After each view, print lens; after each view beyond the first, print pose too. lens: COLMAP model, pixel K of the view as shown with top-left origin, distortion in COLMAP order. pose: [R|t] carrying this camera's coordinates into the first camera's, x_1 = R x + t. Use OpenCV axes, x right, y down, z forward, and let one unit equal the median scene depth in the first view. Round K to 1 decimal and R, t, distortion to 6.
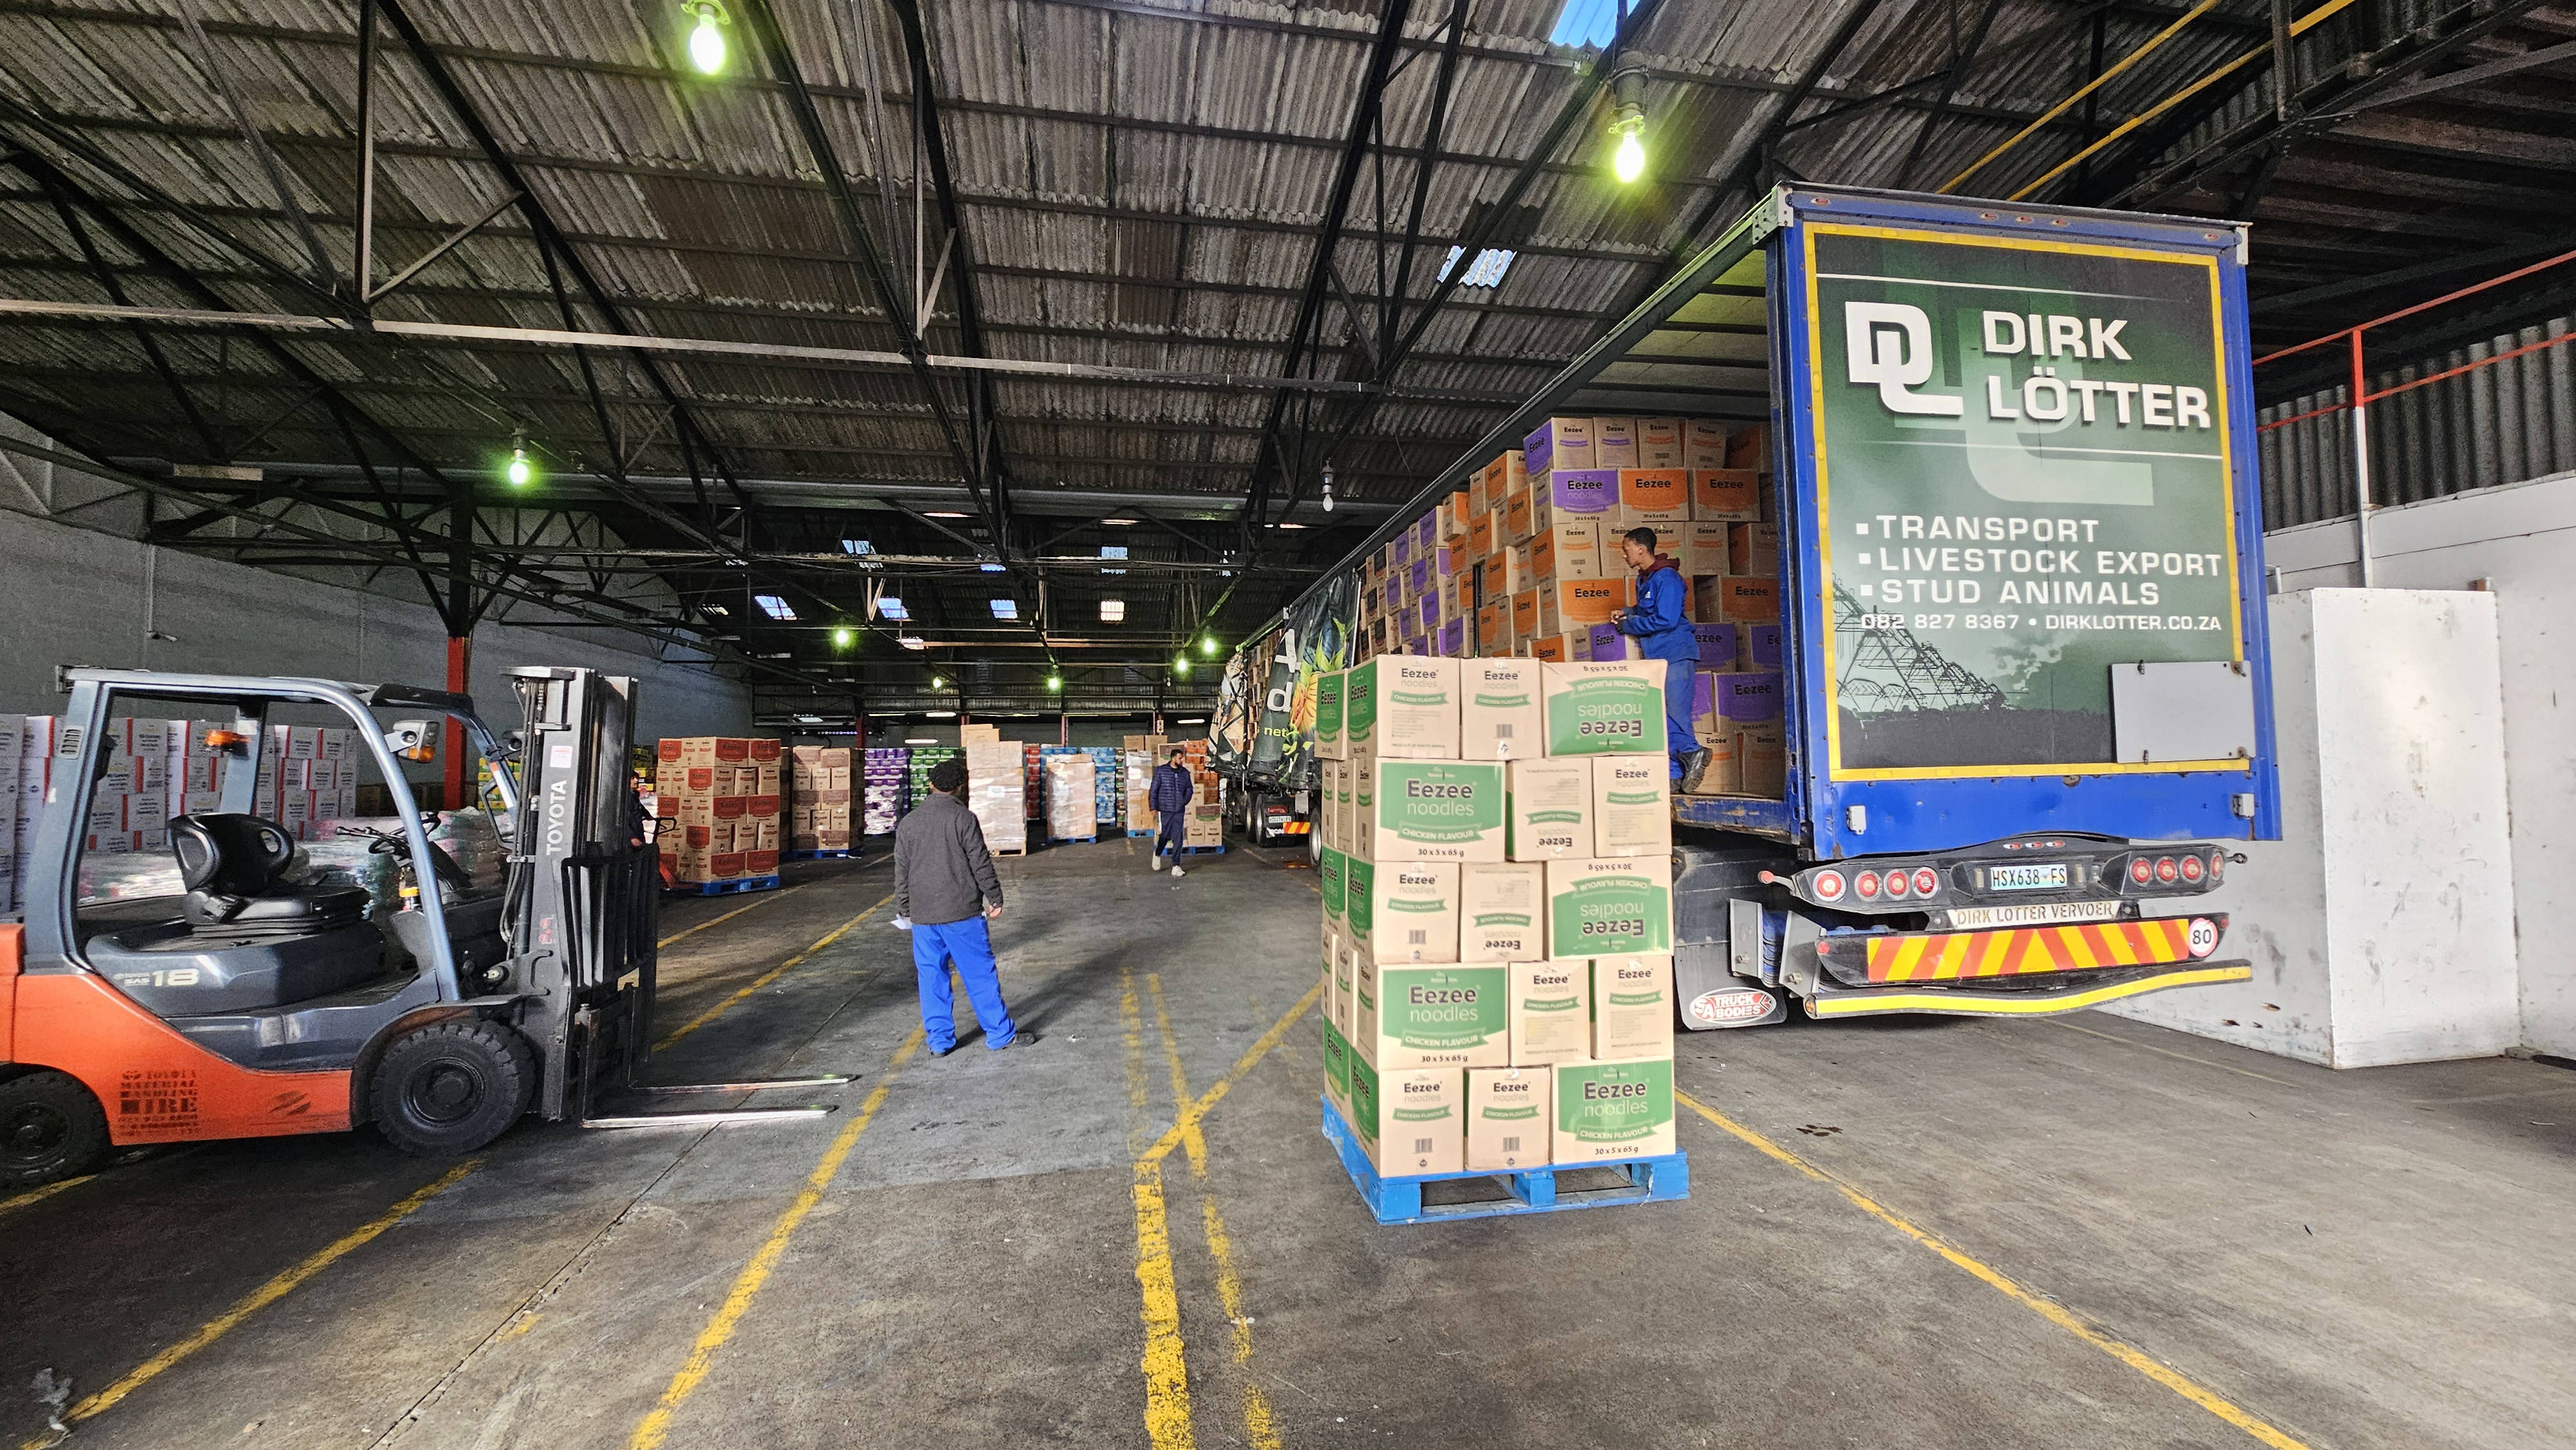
lens RADIAL K [[1060.3, 0, 1296.2], [0, 1060.3, 721.4], [0, 0, 1]] dist [-0.001591, 0.000730]
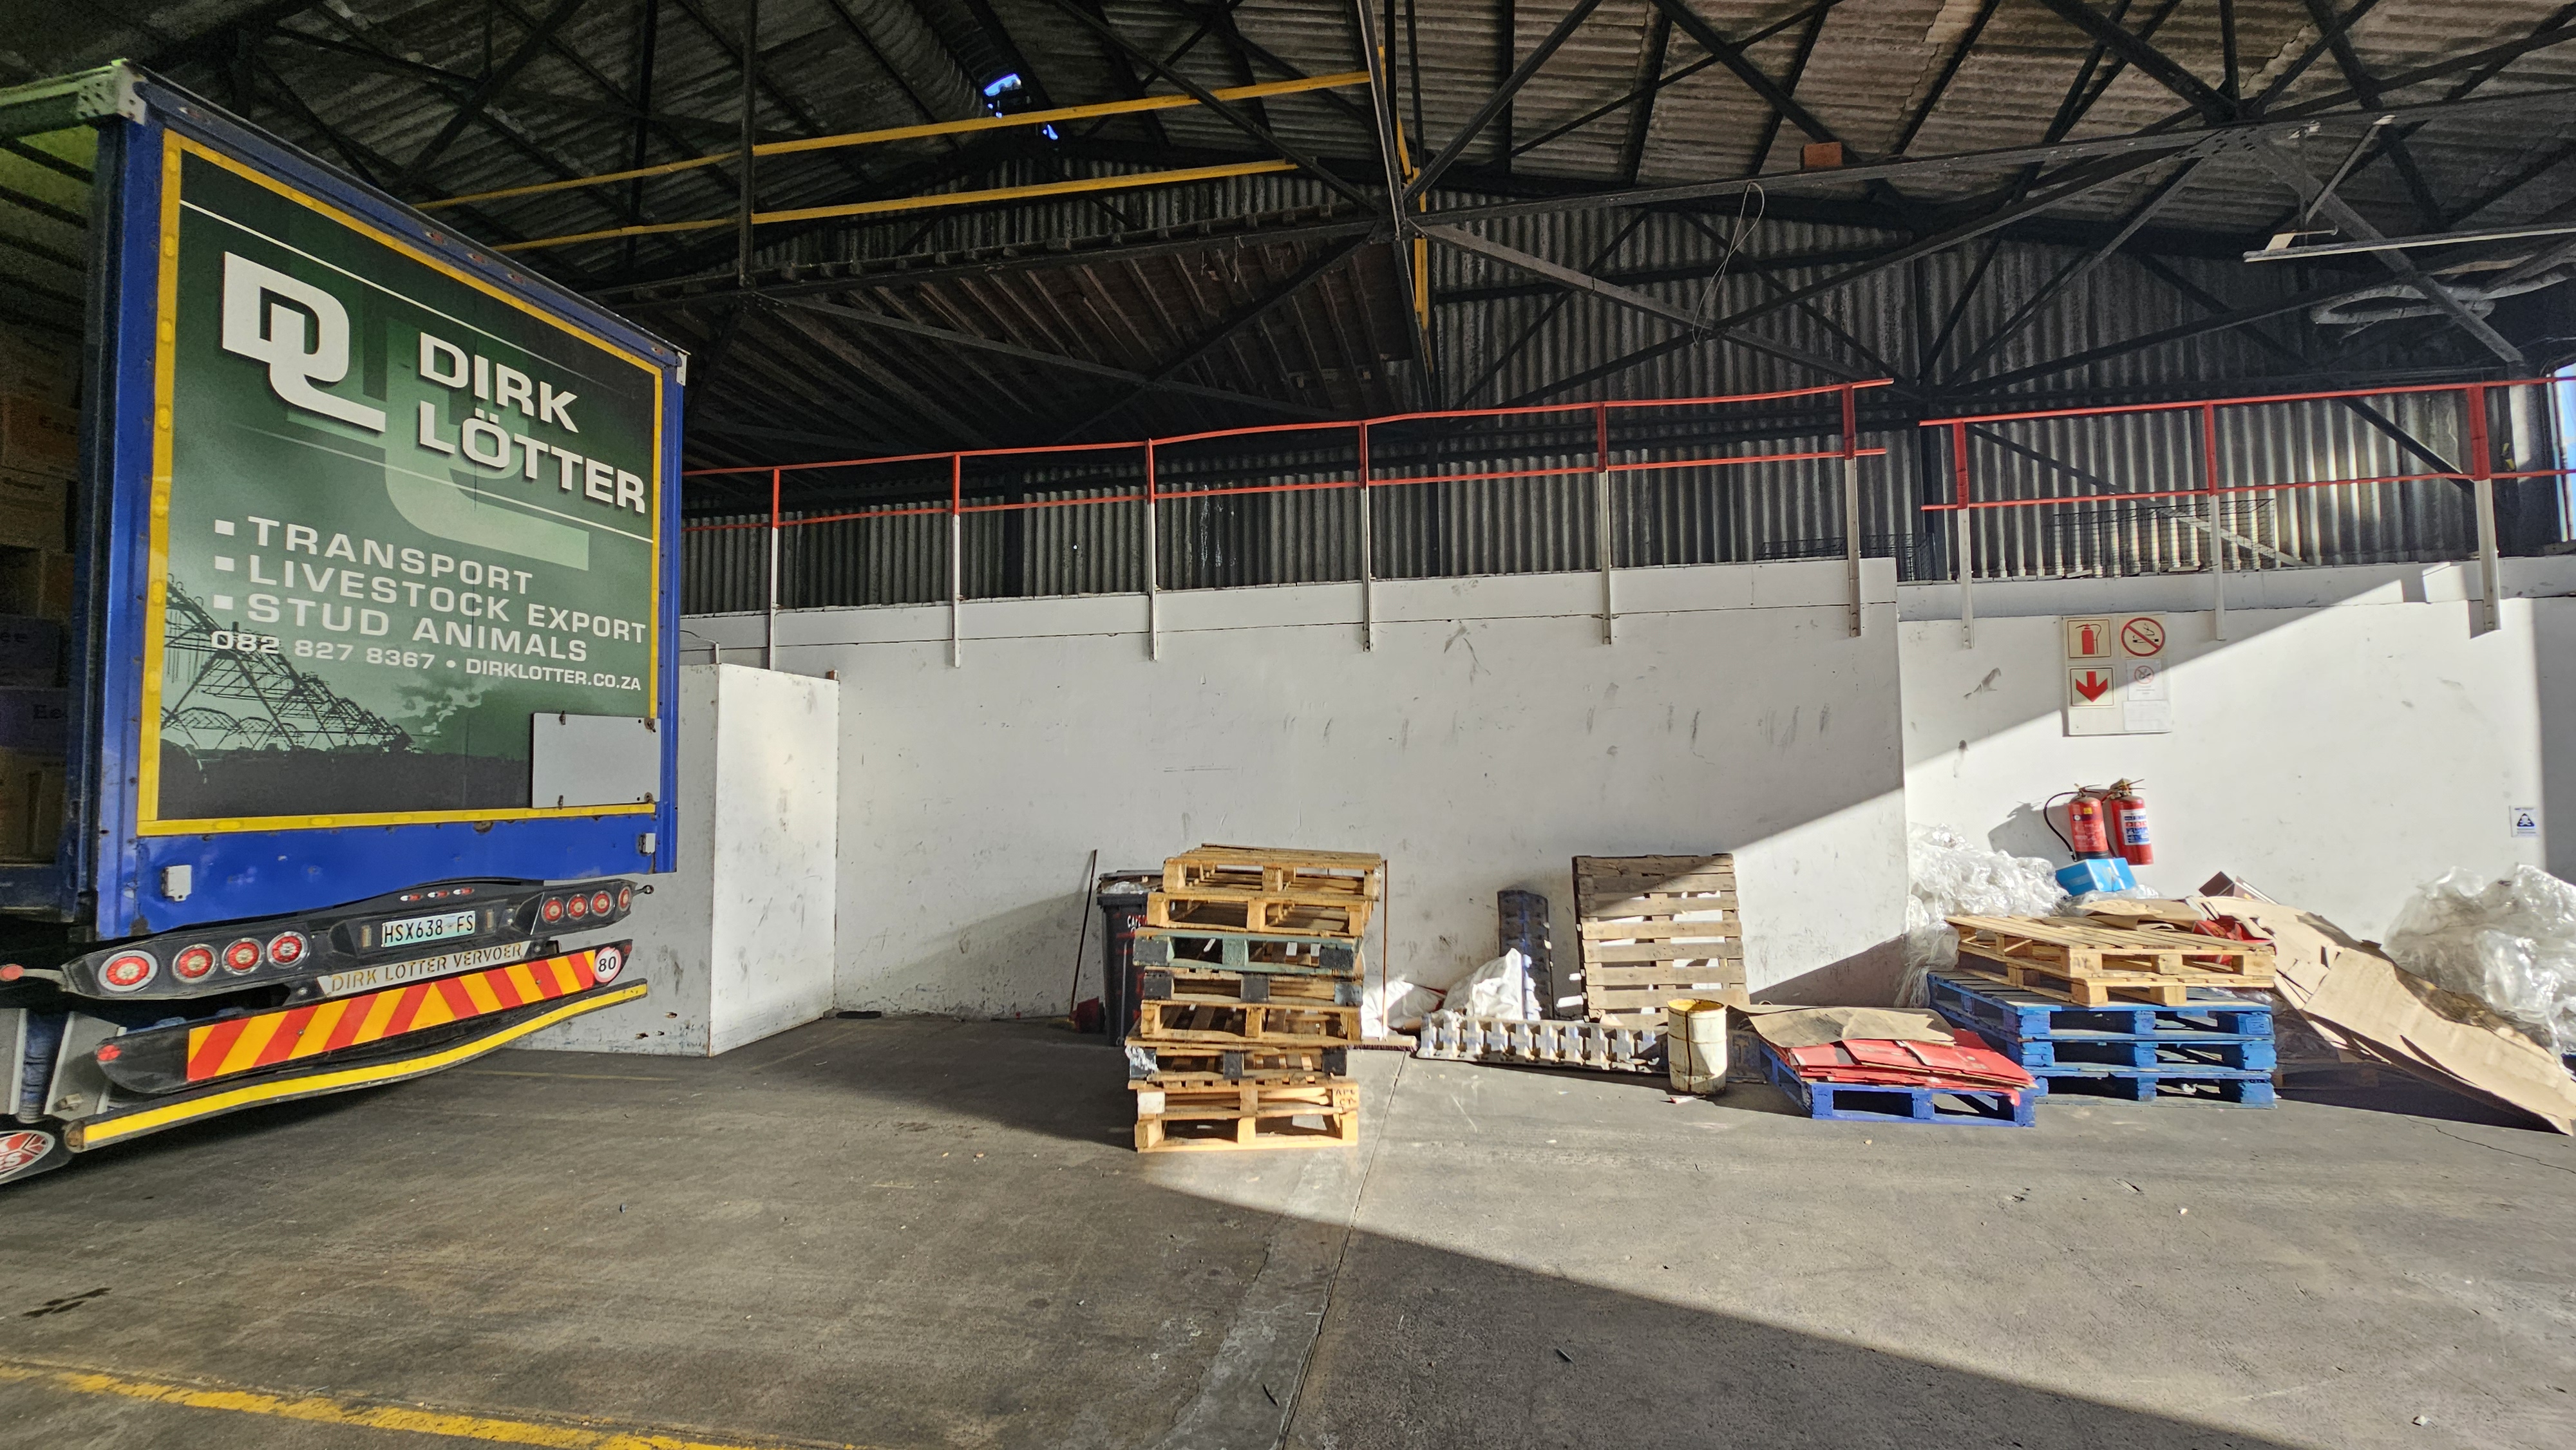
lens RADIAL K [[1050.0, 0, 1296.2], [0, 1050.0, 723.8], [0, 0, 1]] dist [0.002693, 0.000289]
pose [[0.359707, 0.062684, 0.930957, 0.072703], [-0.025947, 0.998027, -0.057175, -0.003484], [-0.932704, -0.003589, 0.360624, -0.069797]]
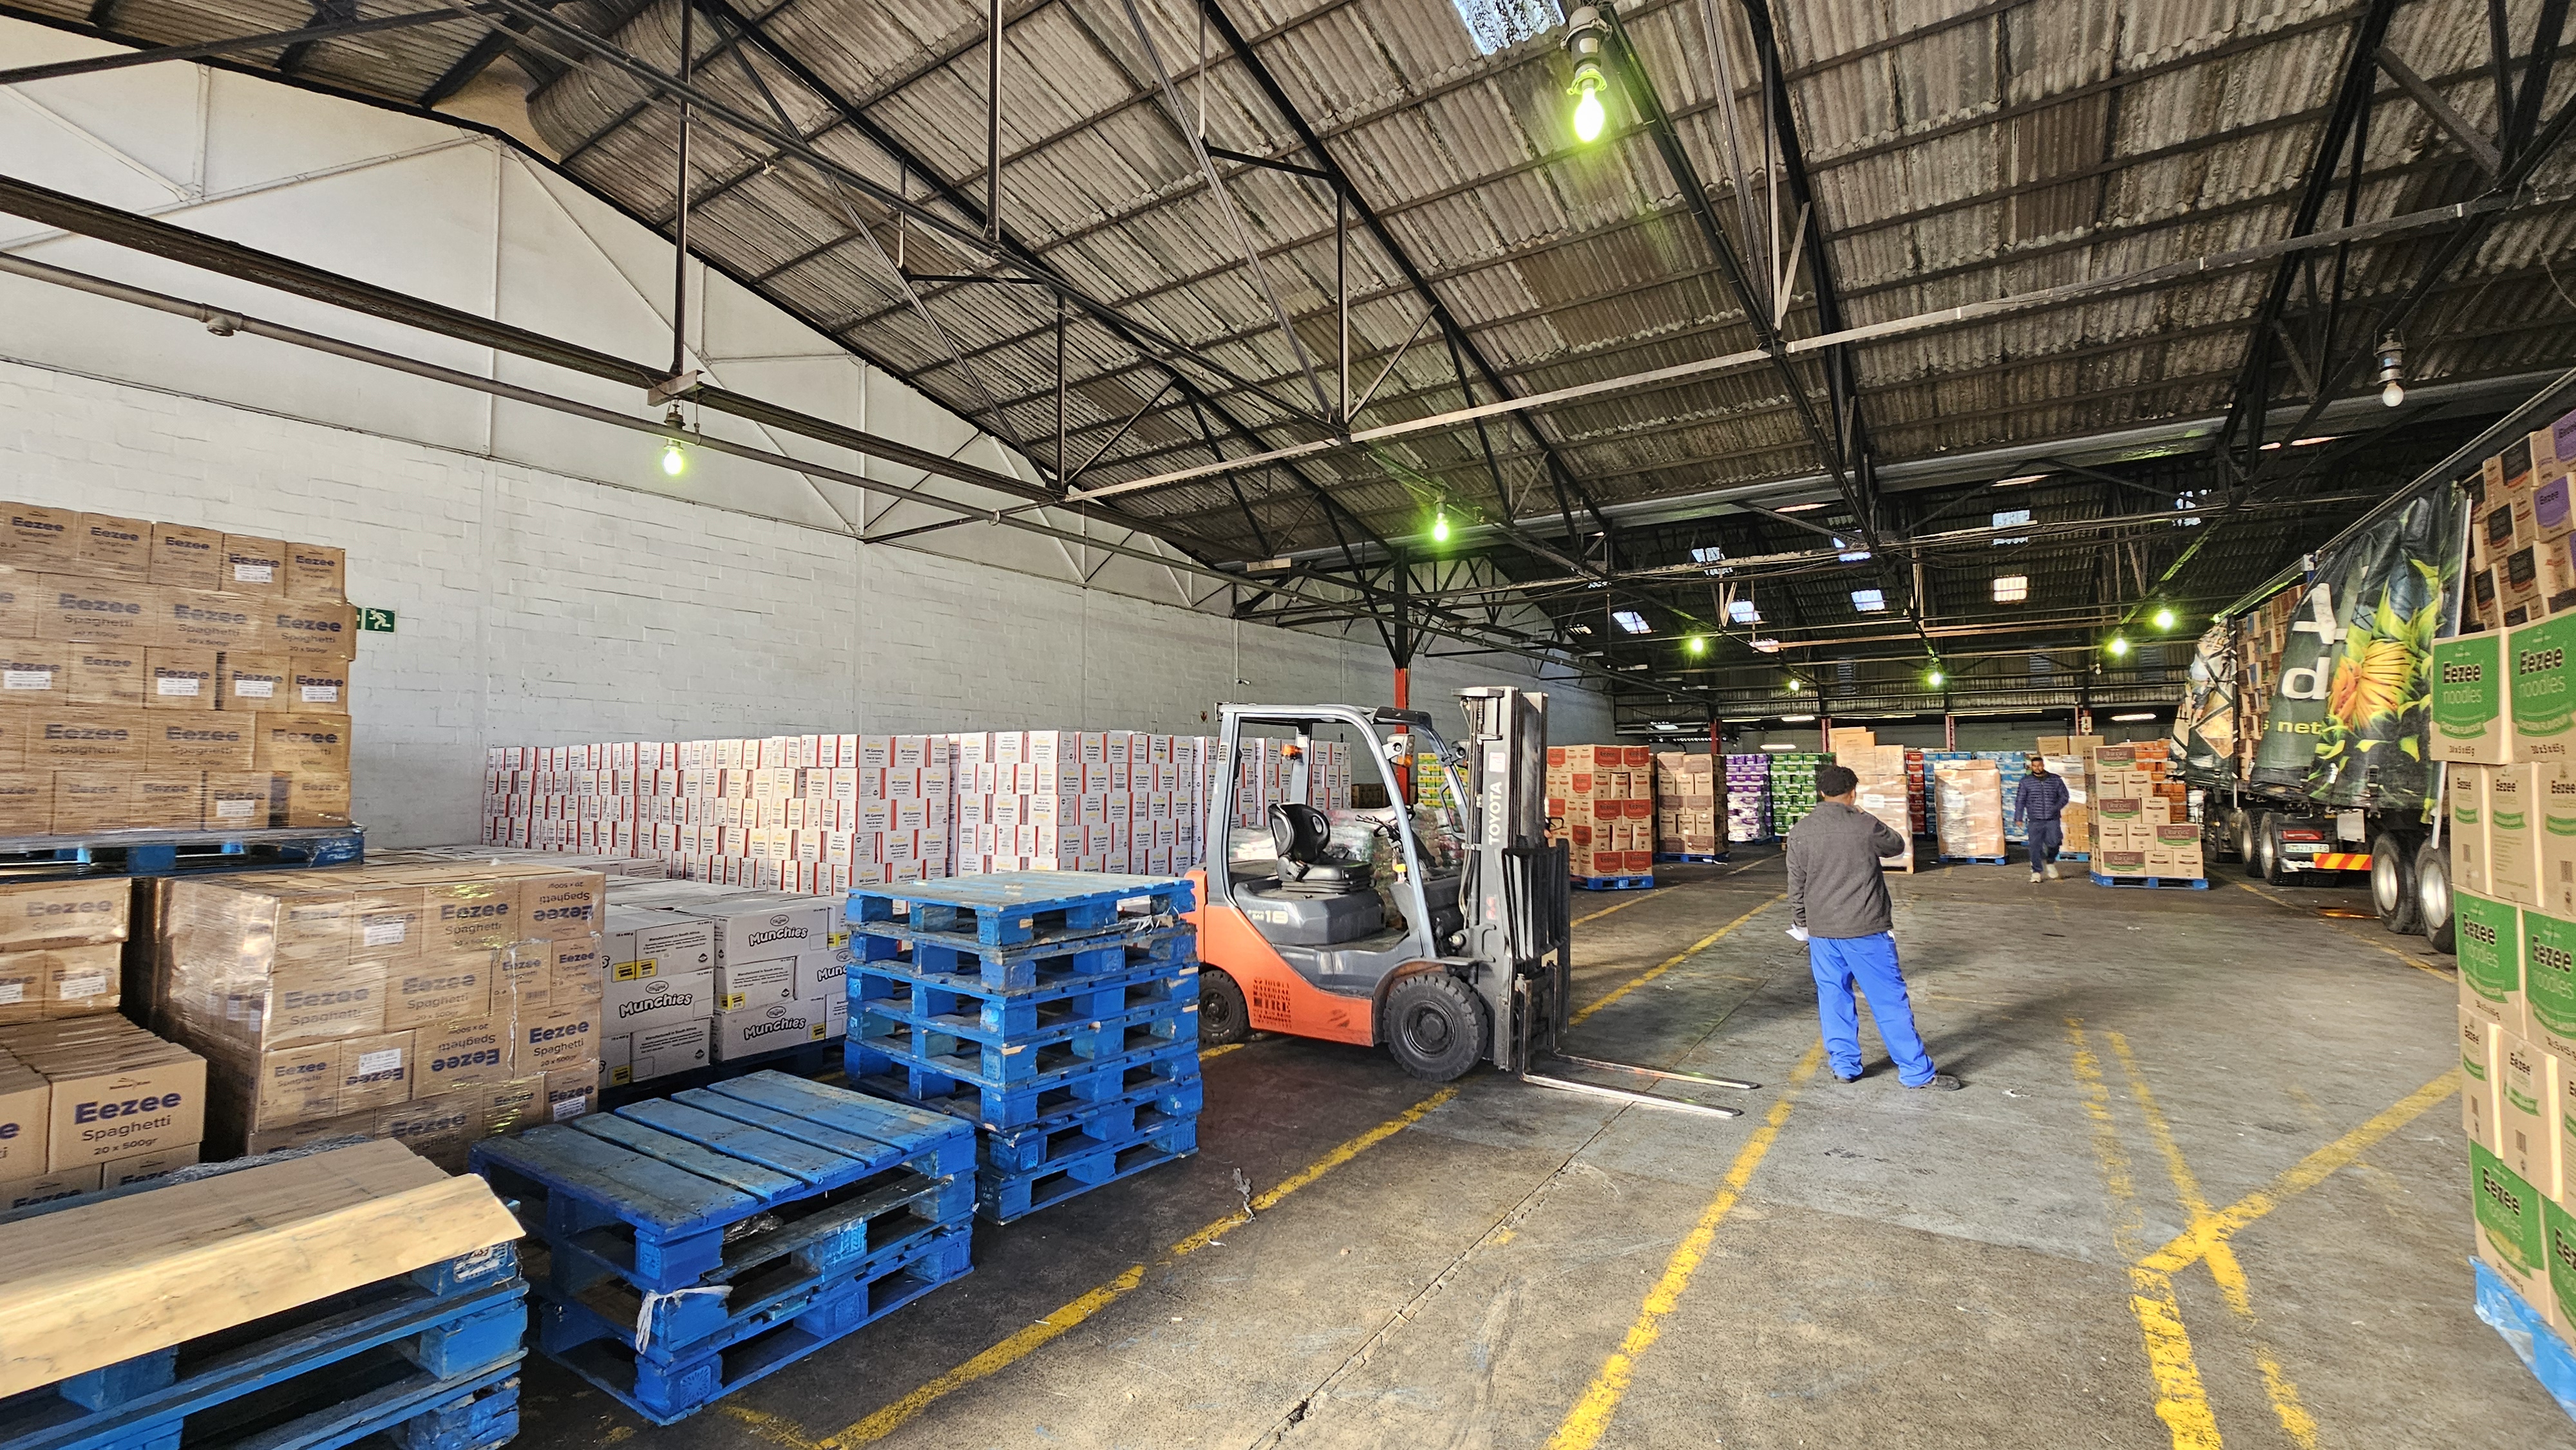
lens RADIAL K [[1058.2, 0, 1281.4], [0, 1058.2, 723.6], [0, 0, 1]] dist [-0.003583, 0.001266]
pose [[0.711240, -0.029187, -0.702343, -0.028360], [0.026410, 0.999542, -0.014793, 0.000814], [0.702453, -0.008028, 0.711685, -0.011054]]
